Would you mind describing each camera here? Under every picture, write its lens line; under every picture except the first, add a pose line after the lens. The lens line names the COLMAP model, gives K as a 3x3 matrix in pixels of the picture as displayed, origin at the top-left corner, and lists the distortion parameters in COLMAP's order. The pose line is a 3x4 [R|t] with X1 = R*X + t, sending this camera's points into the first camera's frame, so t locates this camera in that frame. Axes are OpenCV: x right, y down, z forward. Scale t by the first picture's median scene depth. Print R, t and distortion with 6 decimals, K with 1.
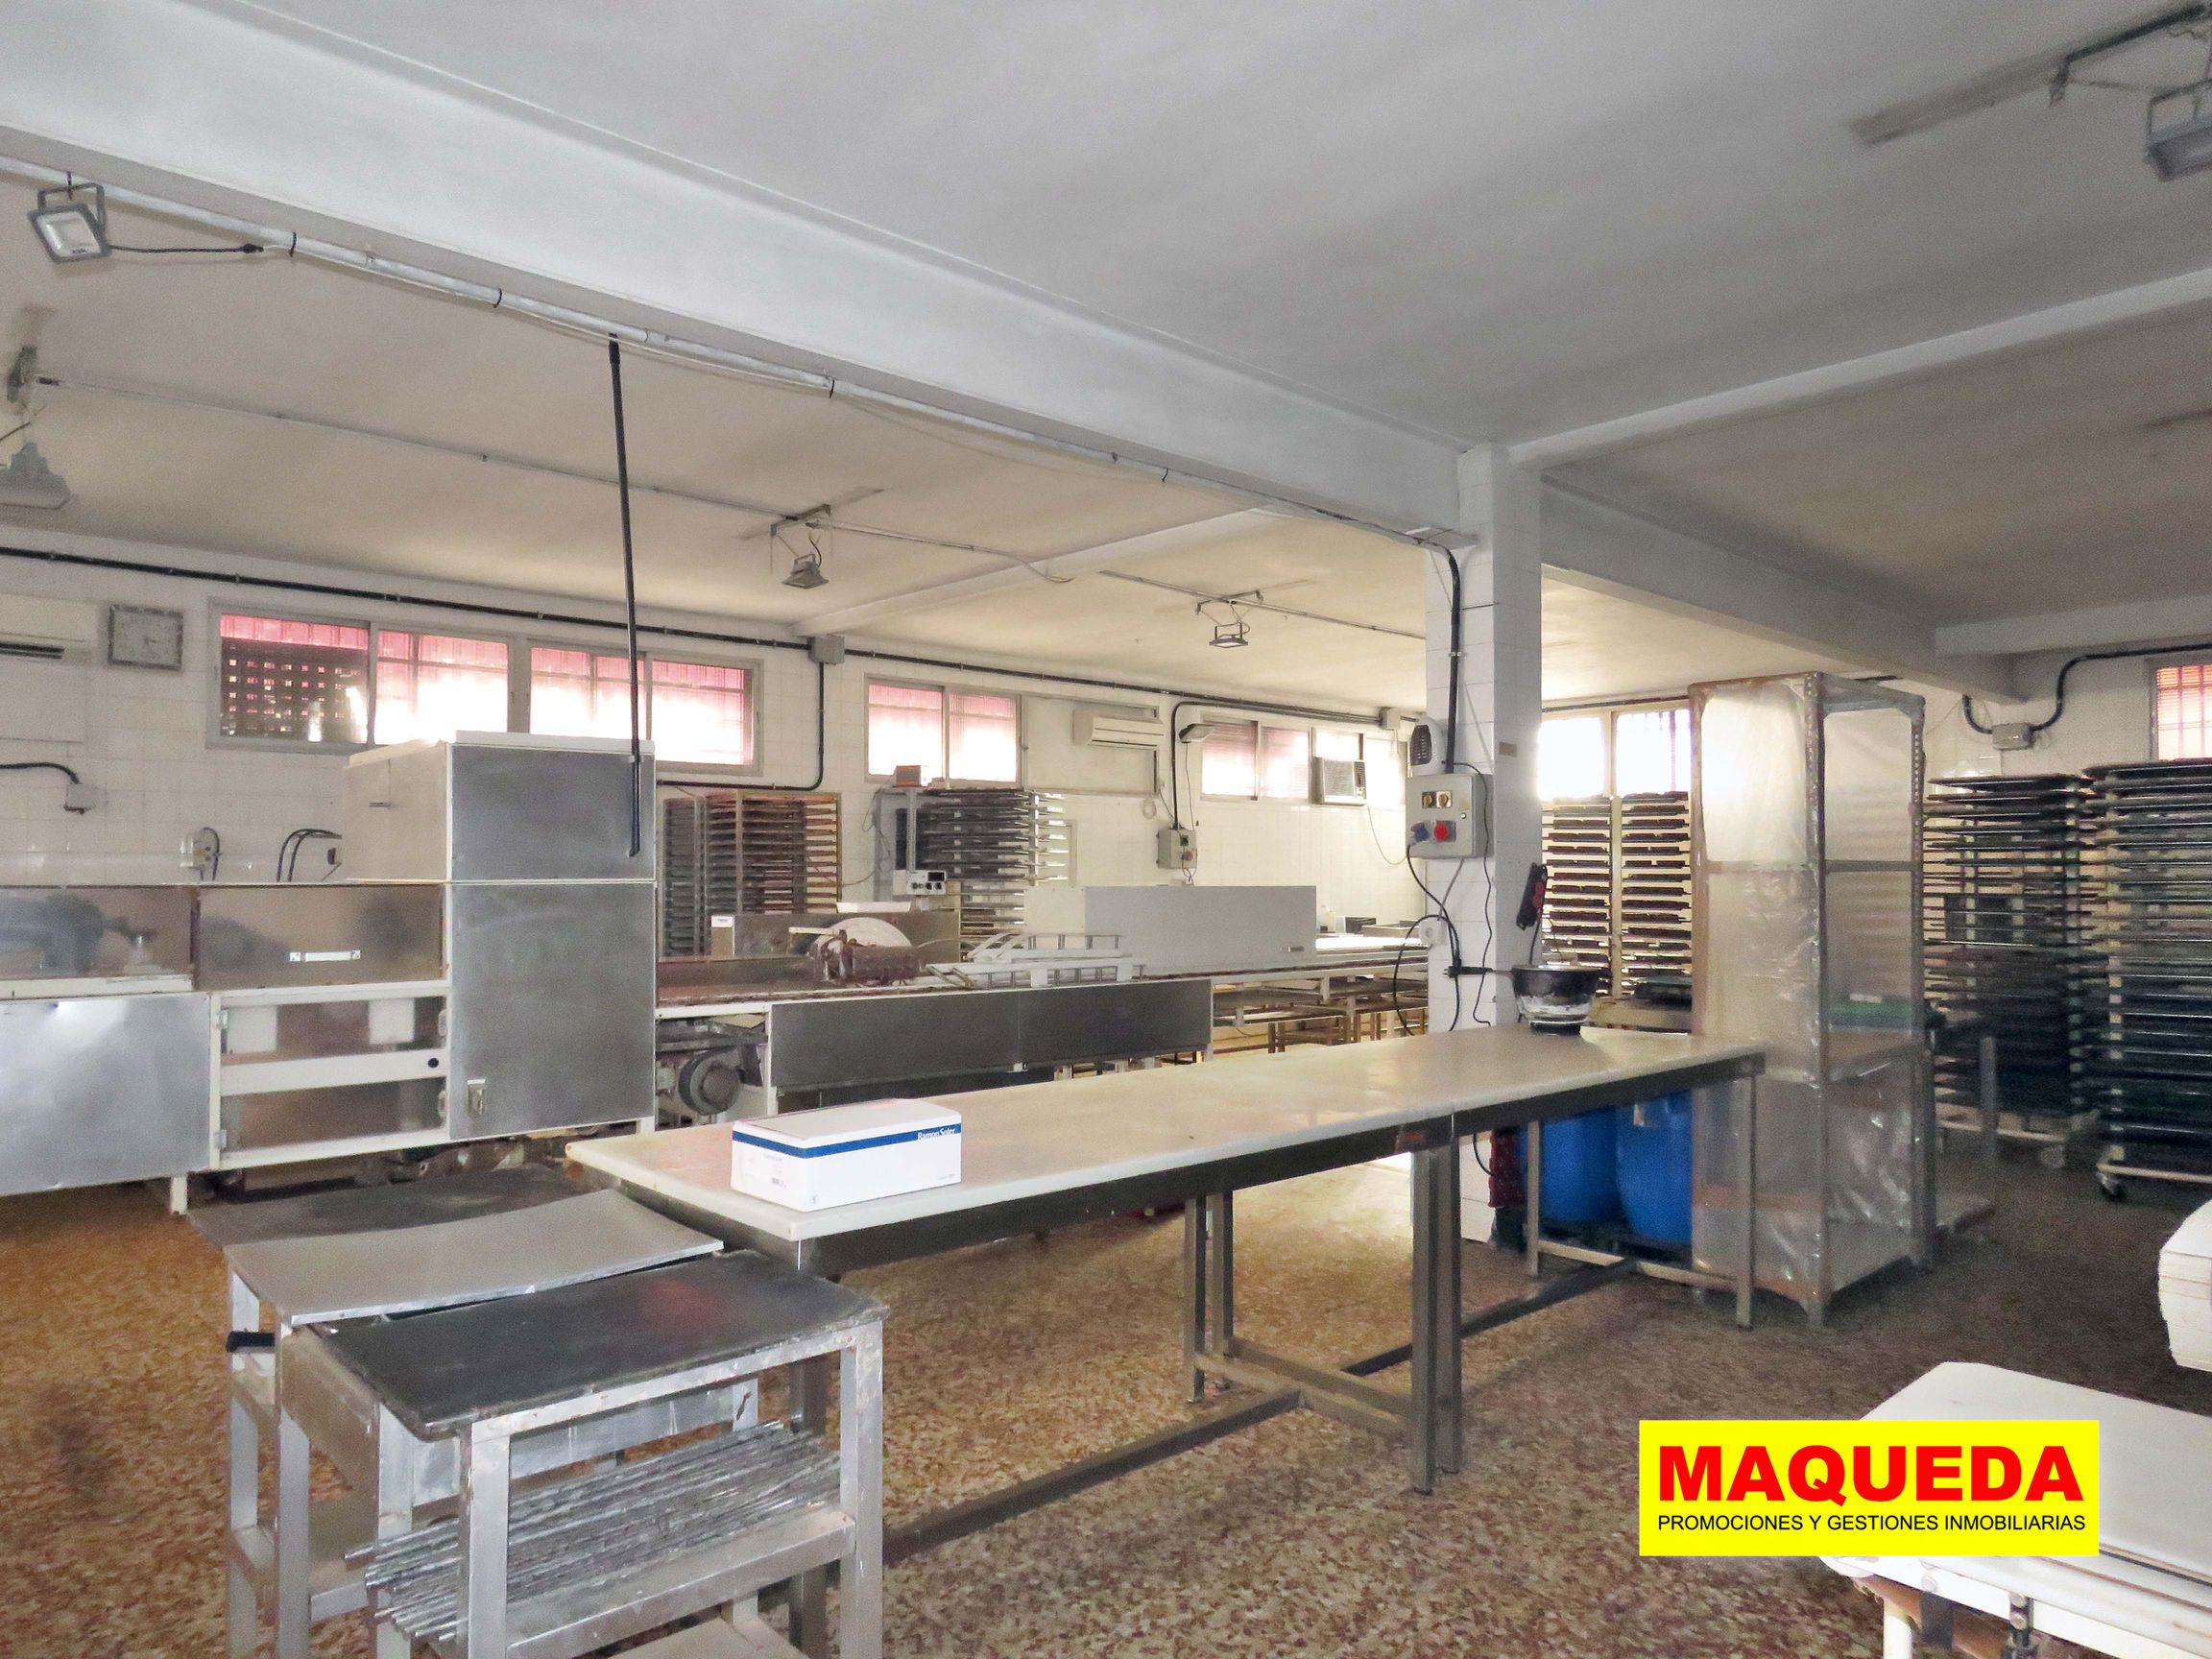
lens RADIAL K [[1422.5, 0, 1106.0], [0, 1422.5, 829.5], [0, 0, 1]] dist [-0.000956, 0.026521]
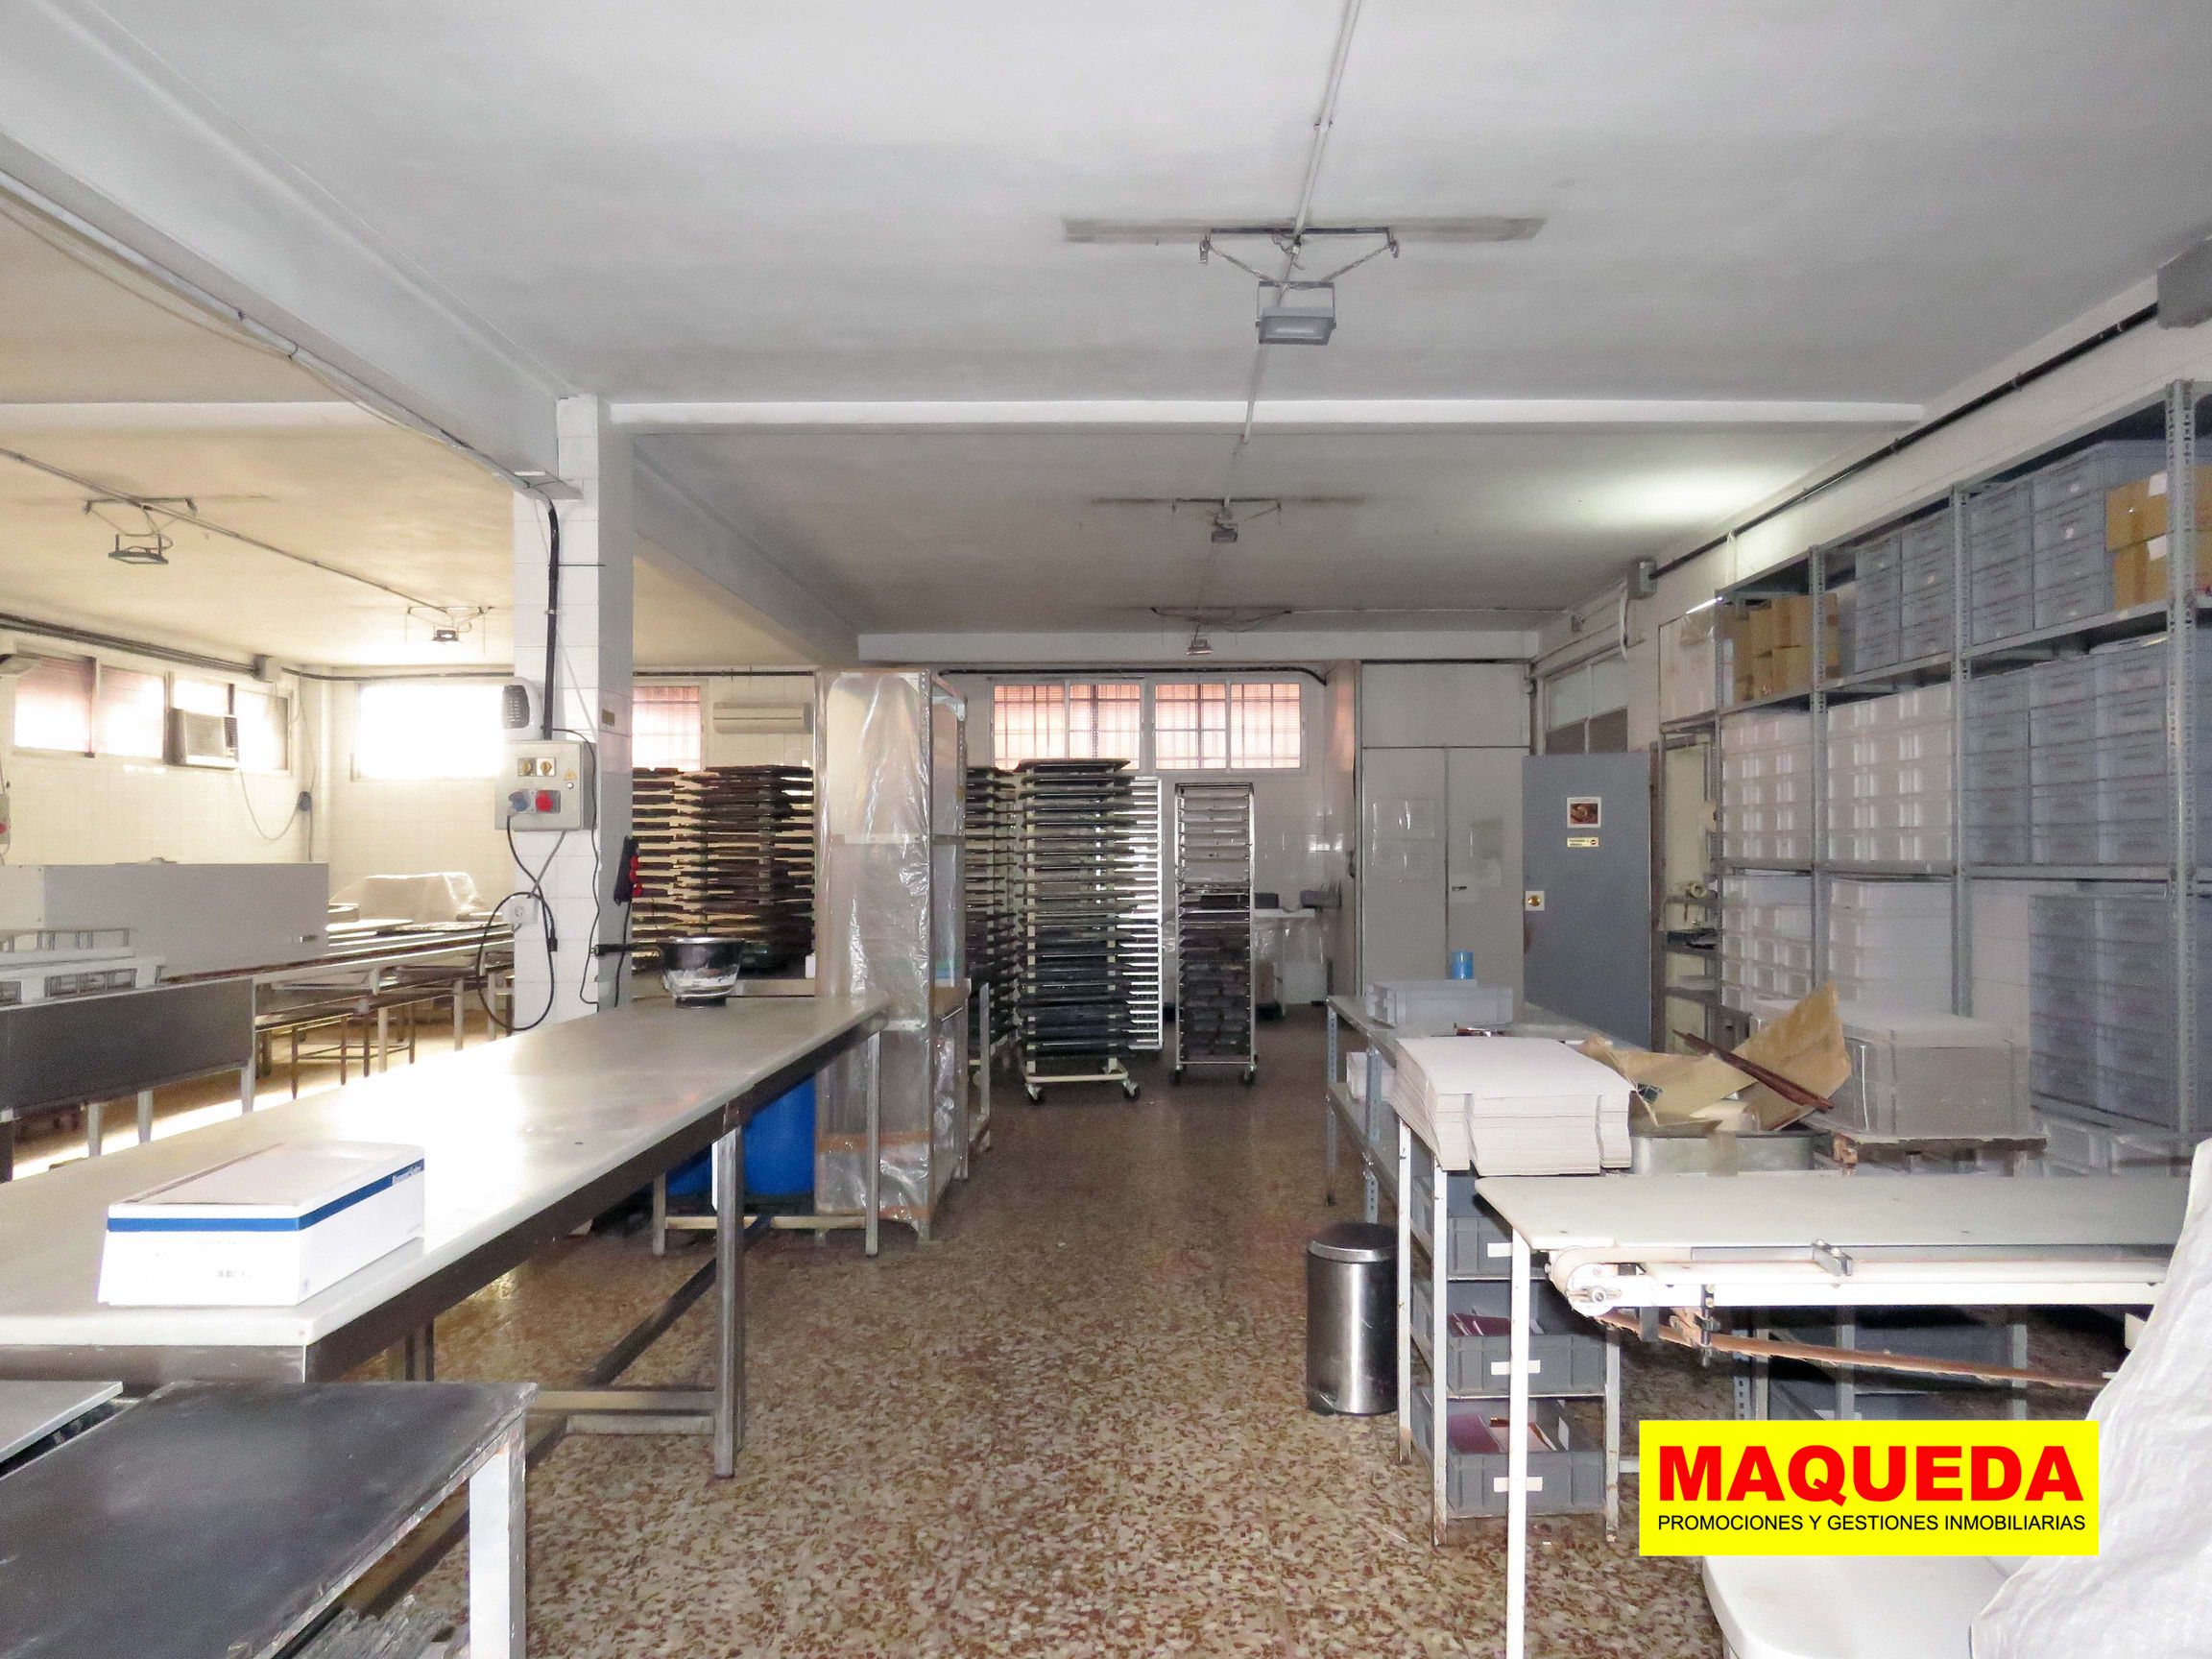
lens RADIAL K [[1448.5, 0, 1110.0], [0, 1448.5, 815.8], [0, 0, 1]] dist [0.001502, -0.001370]
pose [[0.681425, 0.015102, 0.731732, -0.201285], [-0.019469, 0.999807, -0.002504, 0.005549], [-0.731629, -0.012540, 0.681588, 0.082516]]
